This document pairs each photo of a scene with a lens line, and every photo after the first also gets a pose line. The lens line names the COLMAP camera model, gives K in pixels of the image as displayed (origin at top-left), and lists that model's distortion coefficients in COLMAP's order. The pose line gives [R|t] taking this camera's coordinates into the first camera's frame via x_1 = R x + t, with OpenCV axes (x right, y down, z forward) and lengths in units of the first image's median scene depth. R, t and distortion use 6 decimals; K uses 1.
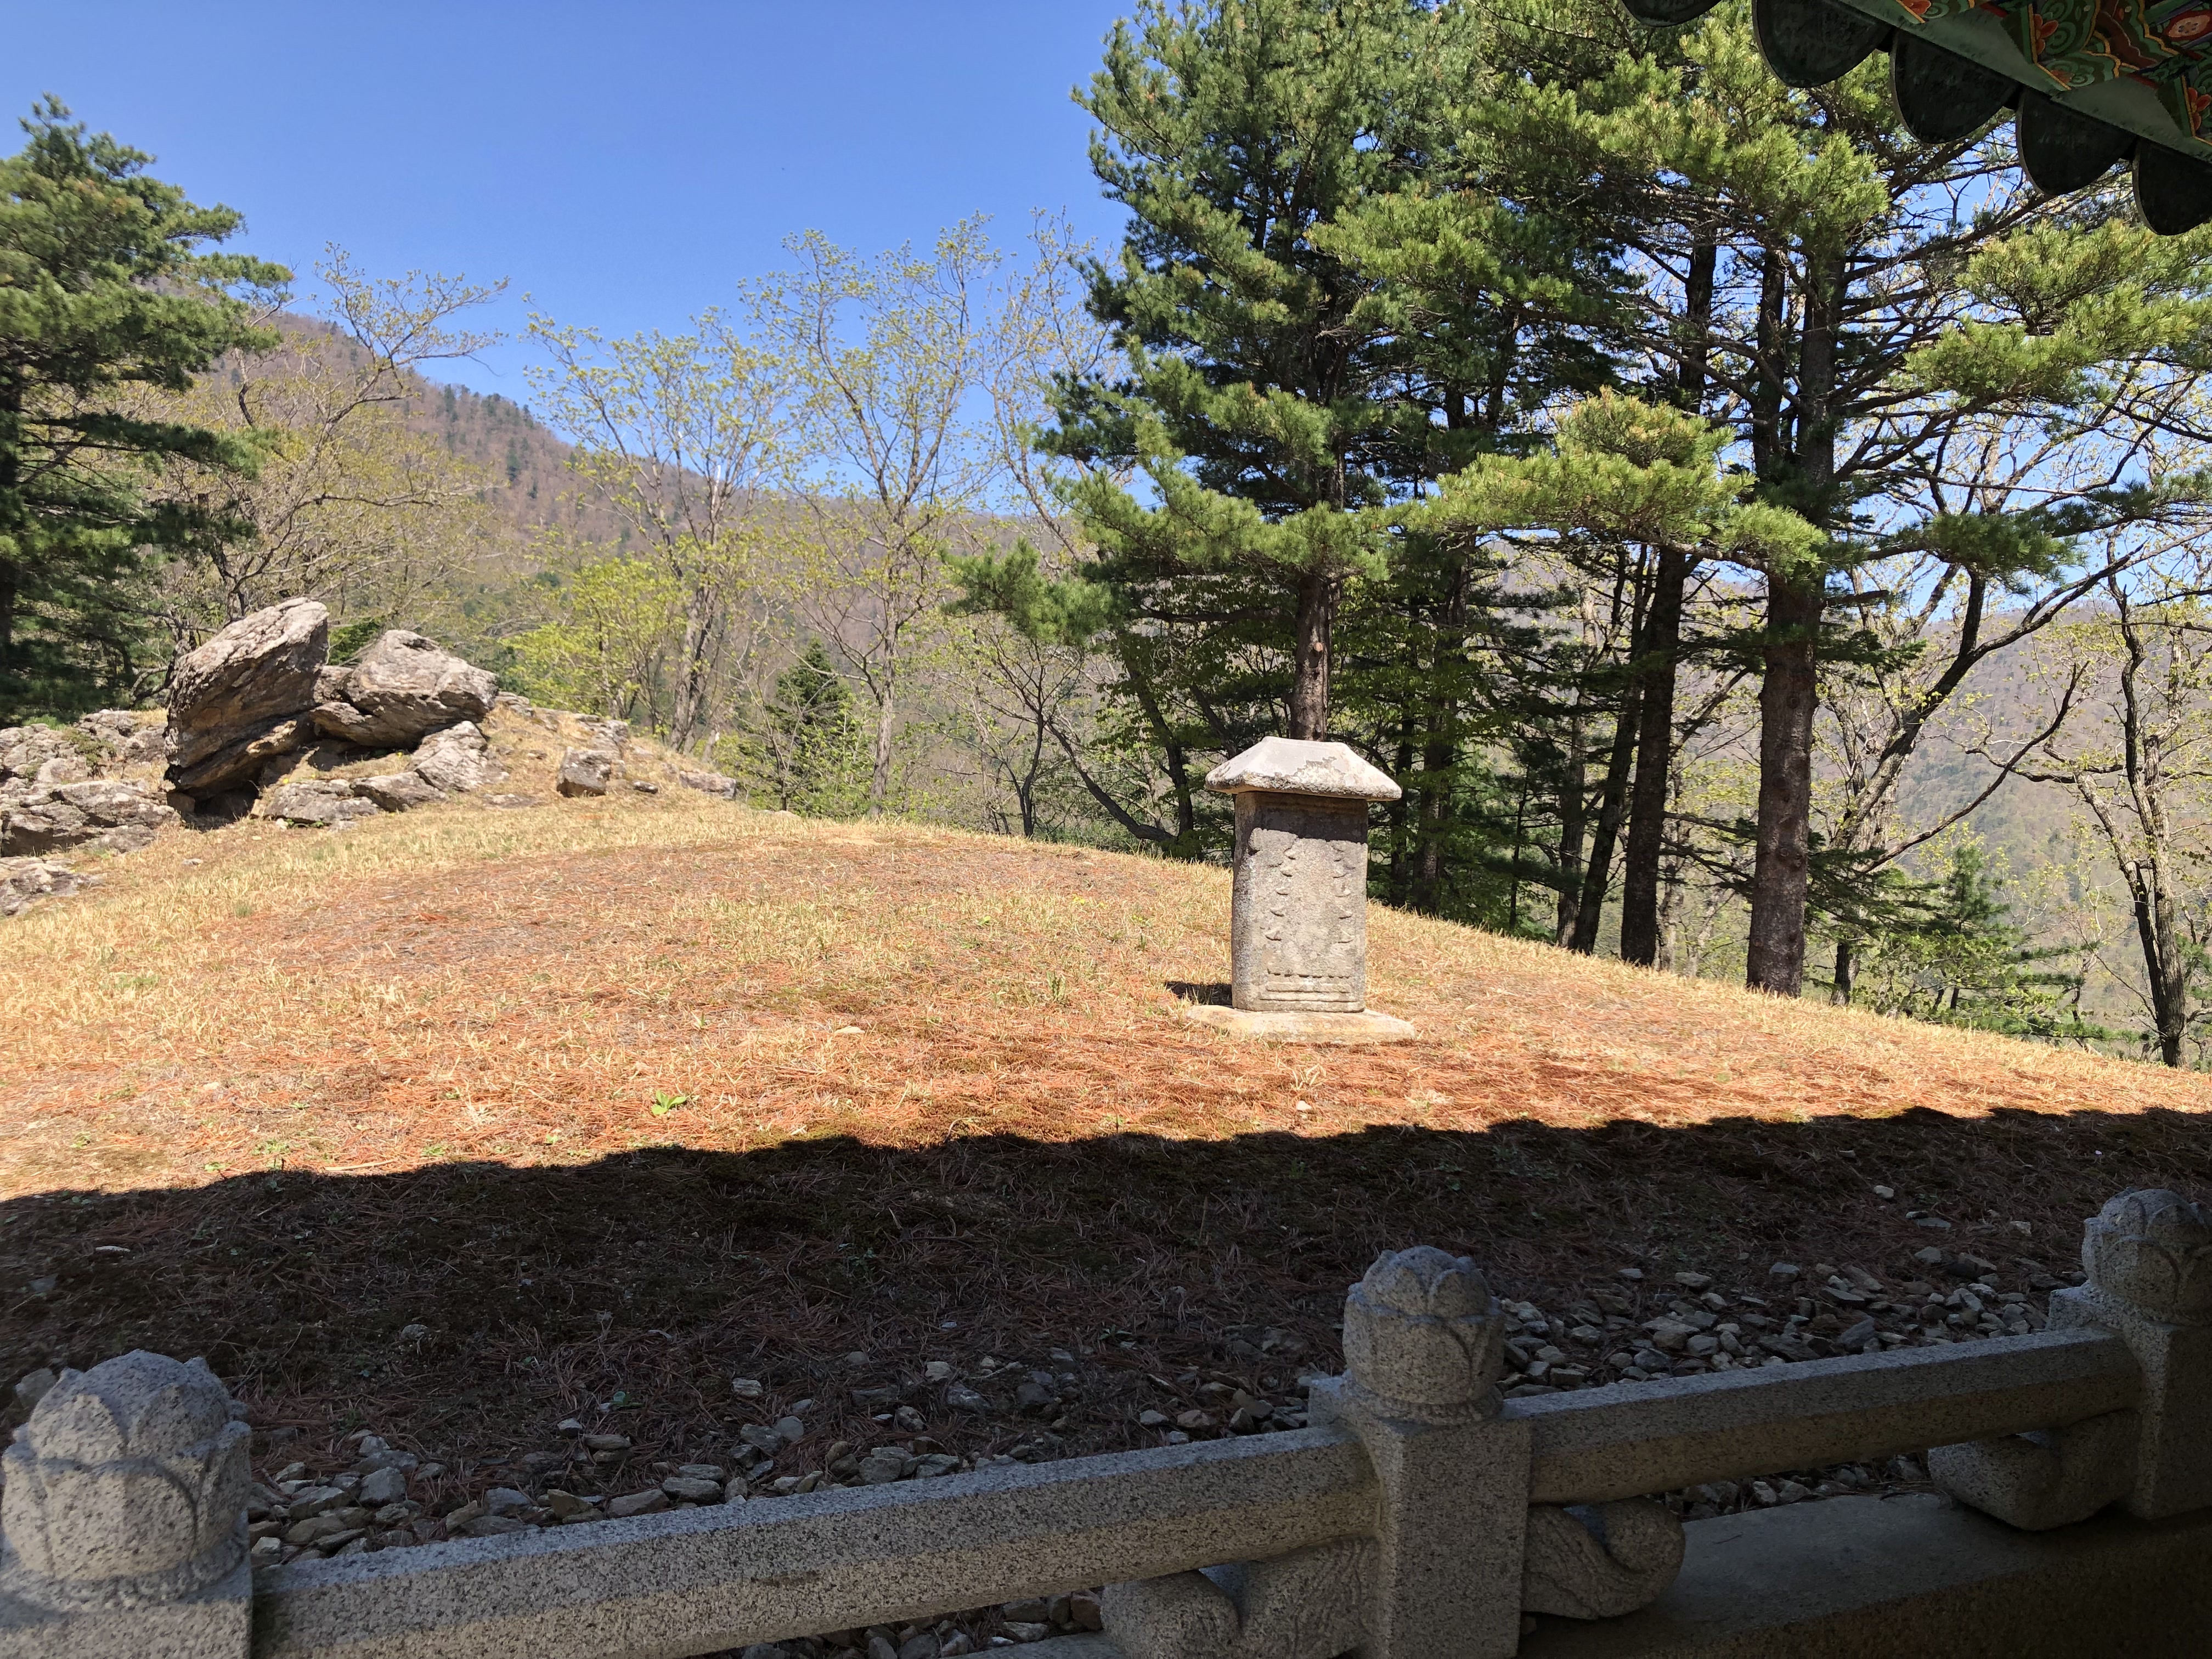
lens RADIAL K [[1774.7, 0, 1106.0], [0, 1774.7, 829.5], [0, 0, 1]] dist [0.012373, 0.015464]
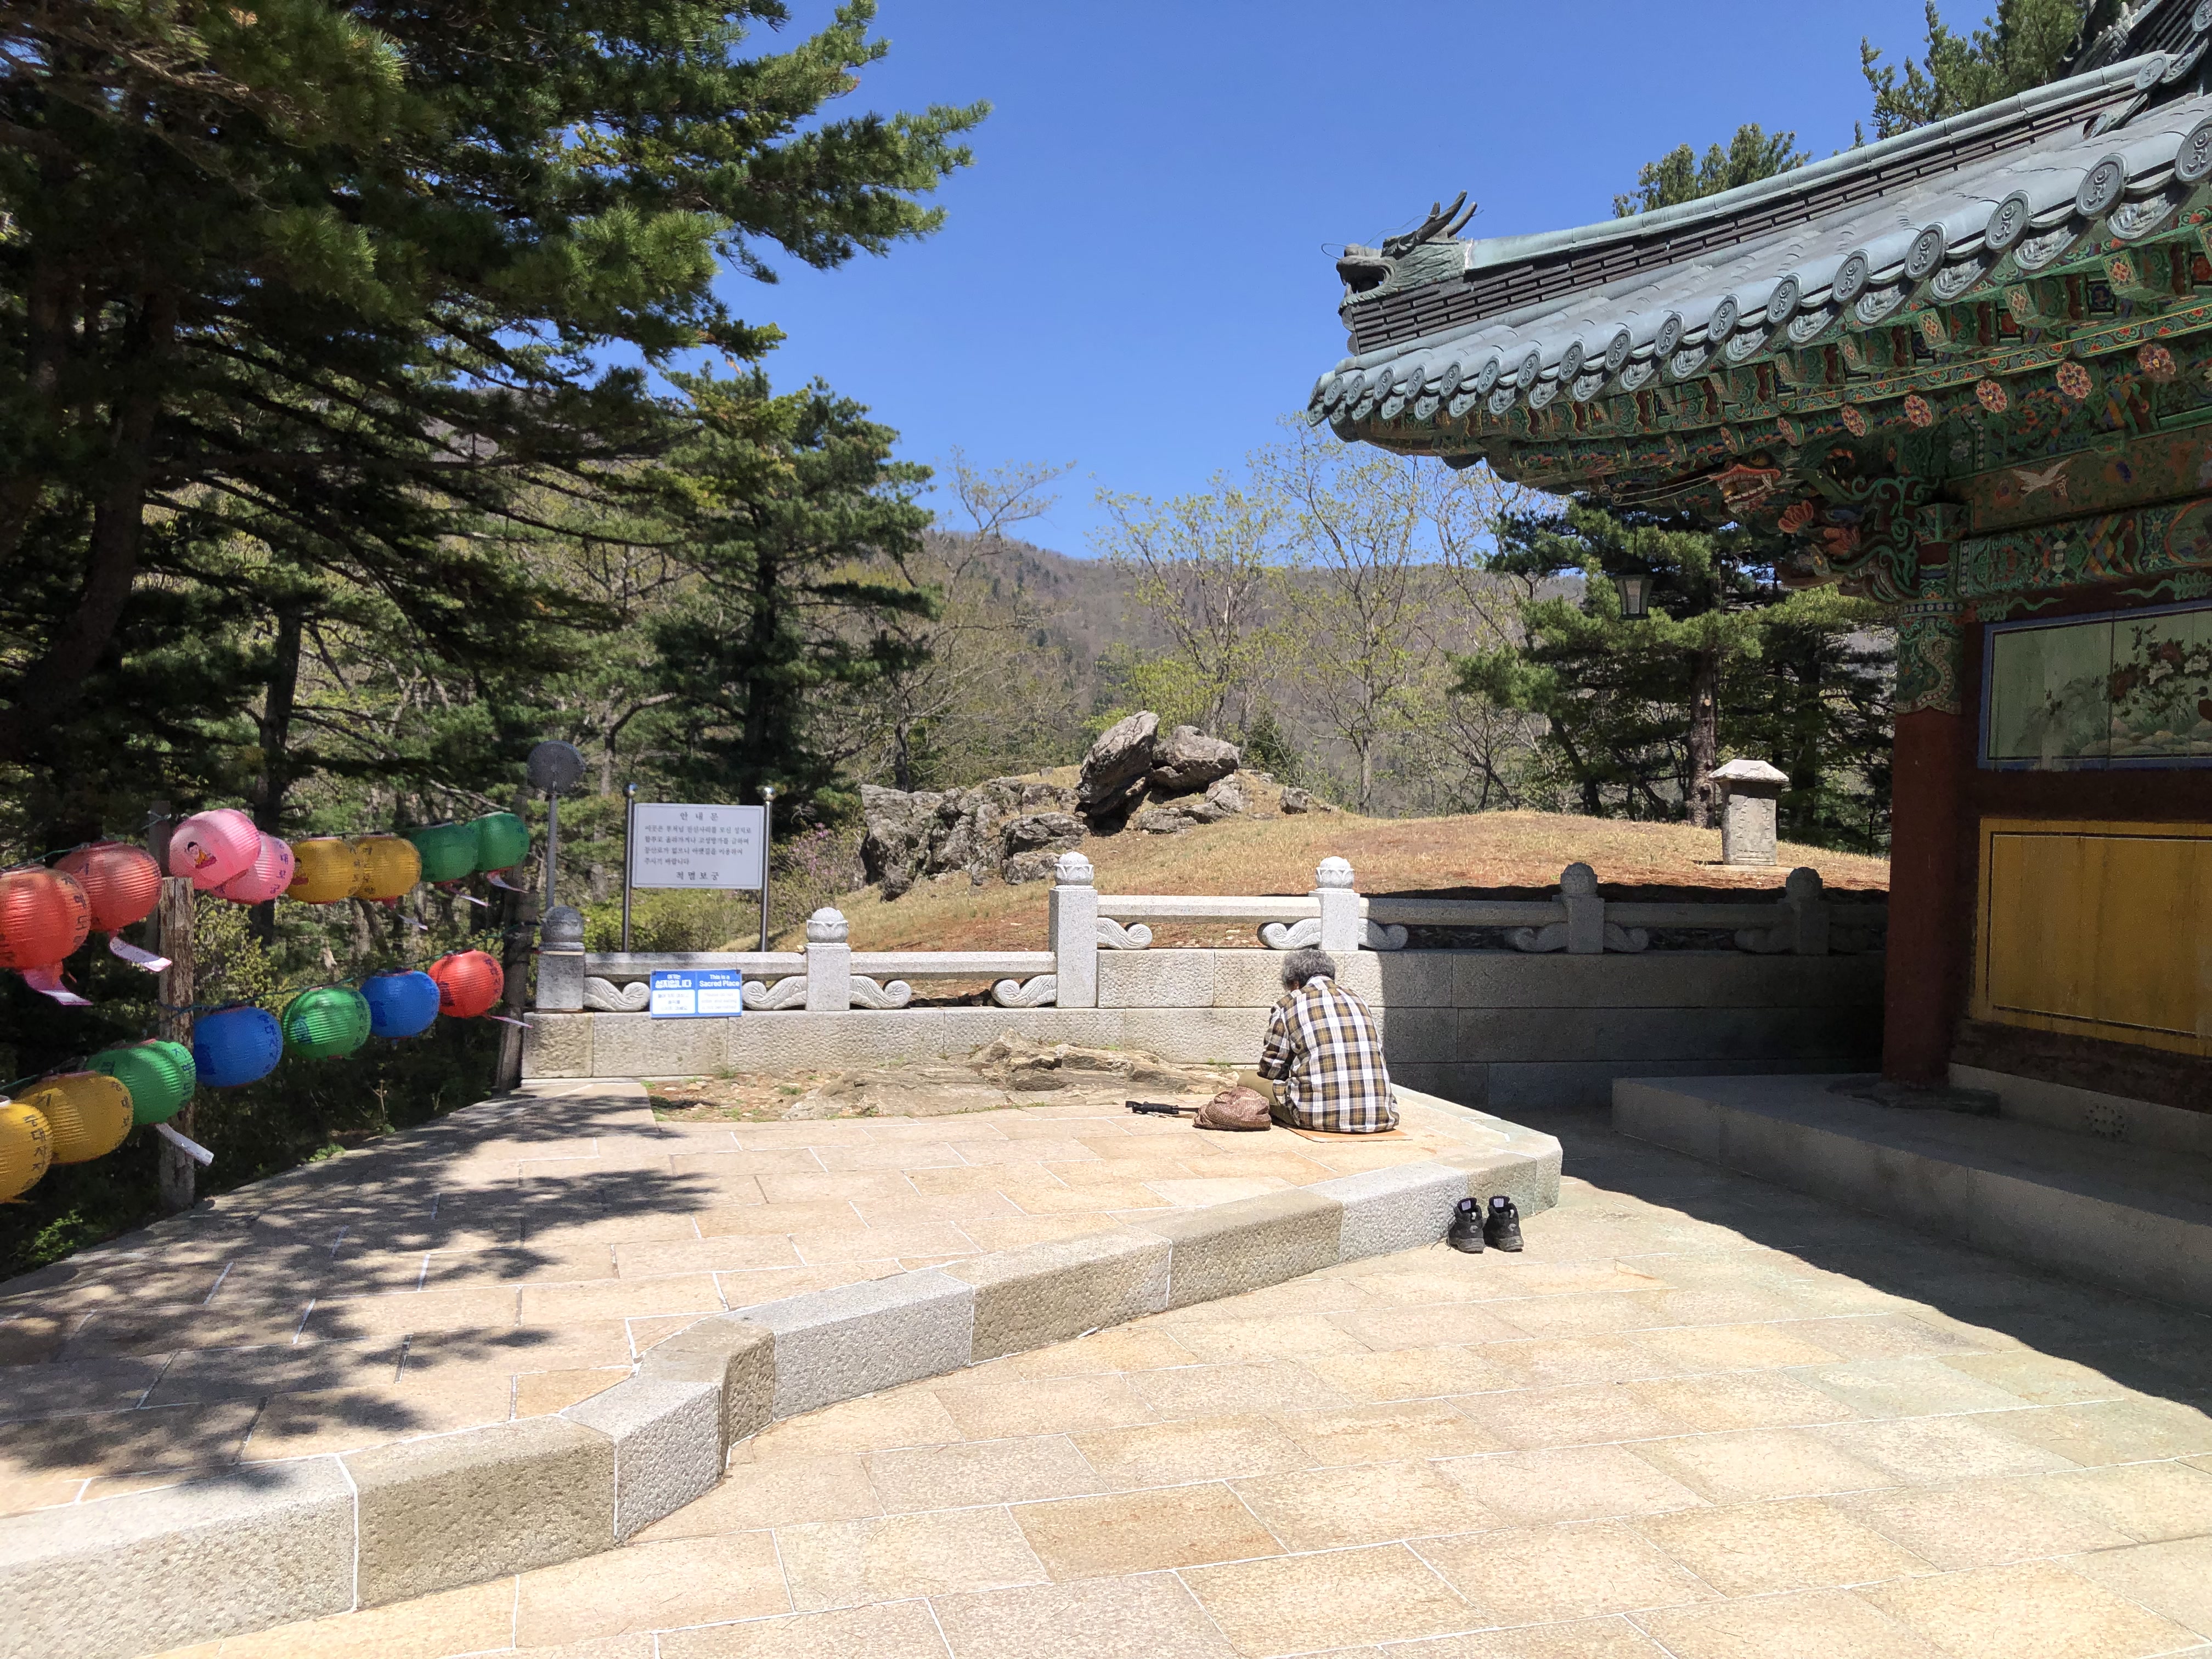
lens RADIAL K [[1774.7, 0, 1106.0], [0, 1774.7, 829.5], [0, 0, 1]] dist [0.012373, 0.015464]
pose [[0.981790, -0.030747, -0.187466, -0.101250], [0.025094, 0.999158, -0.032457, 0.034393], [0.188306, 0.027162, 0.981735, -0.536309]]
